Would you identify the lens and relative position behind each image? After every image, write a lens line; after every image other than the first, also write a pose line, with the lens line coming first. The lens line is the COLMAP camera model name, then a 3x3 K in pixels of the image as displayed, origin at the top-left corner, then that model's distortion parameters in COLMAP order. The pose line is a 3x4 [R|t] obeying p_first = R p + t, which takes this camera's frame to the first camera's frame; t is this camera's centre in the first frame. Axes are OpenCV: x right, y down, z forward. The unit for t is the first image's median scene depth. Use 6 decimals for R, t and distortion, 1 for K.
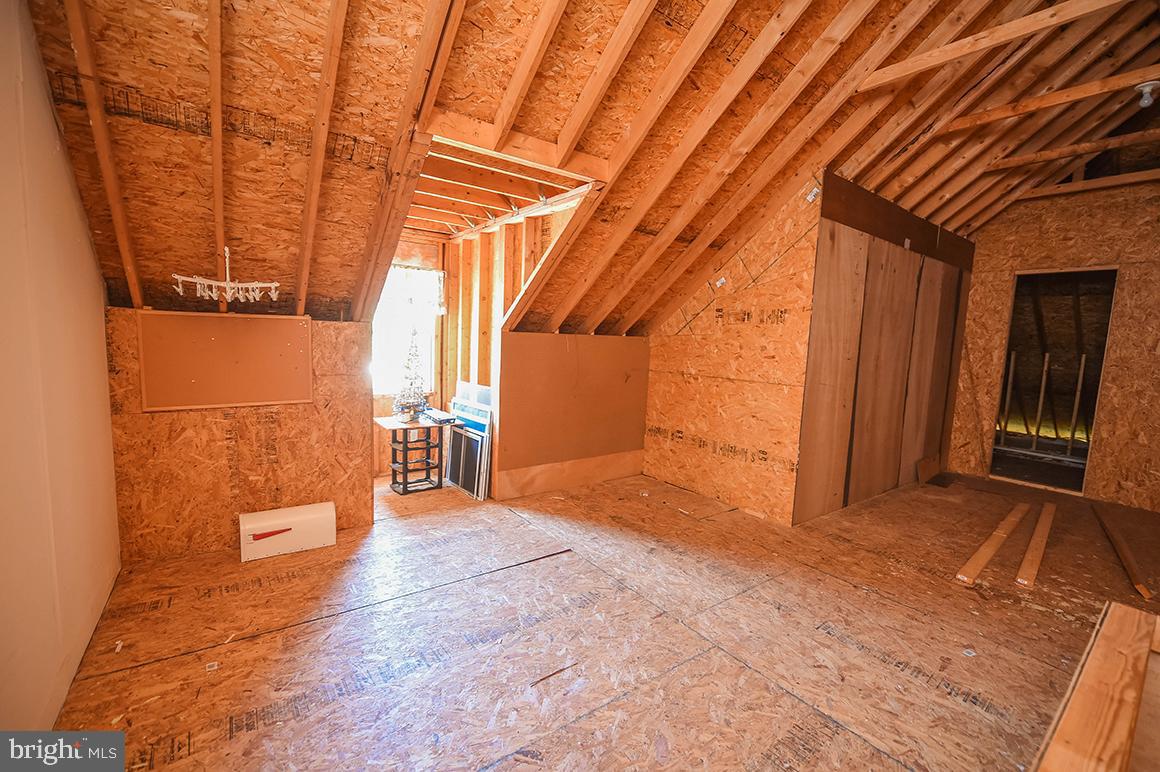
lens RADIAL K [[496.5, 0, 580.9], [0, 496.5, 394.9], [0, 0, 1]] dist [-0.015031, -0.002411]
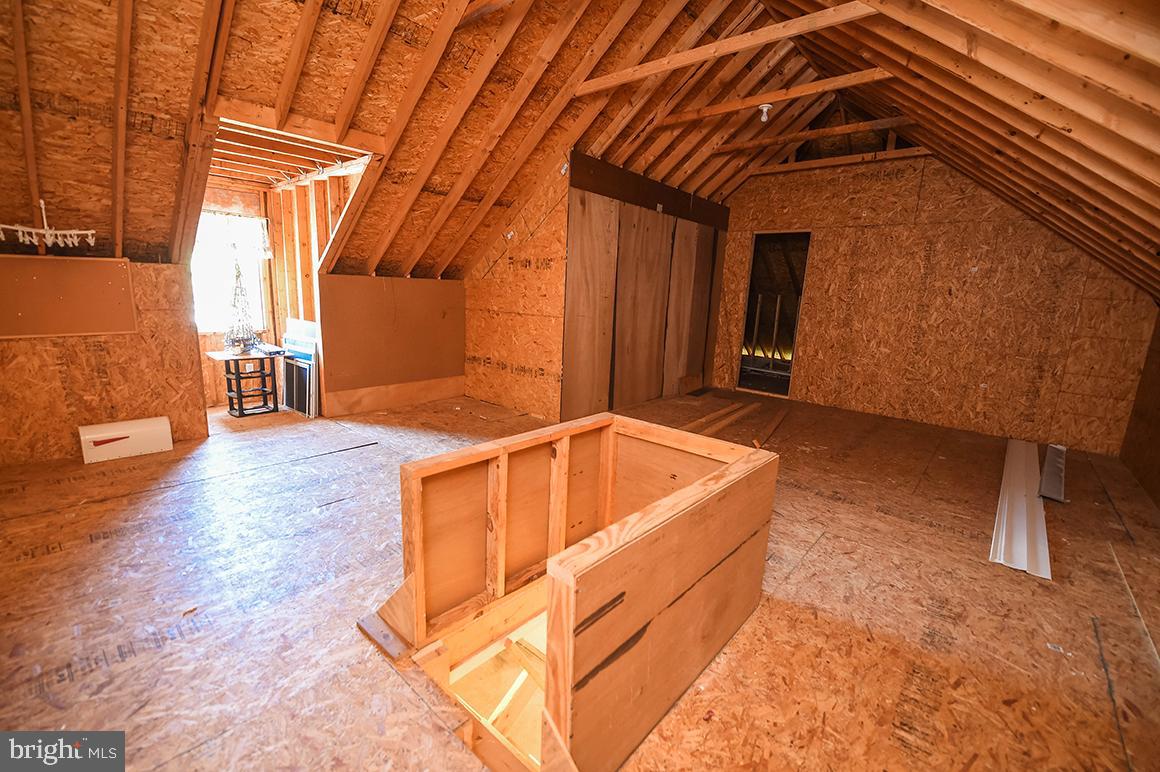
lens RADIAL K [[496.5, 0, 580.9], [0, 496.5, 394.9], [0, 0, 1]] dist [-0.015031, -0.002411]
pose [[0.975806, -0.041073, 0.214746, 0.202457], [0.018768, 0.994306, 0.104893, 0.051440], [-0.217832, -0.098325, 0.971021, -0.333374]]
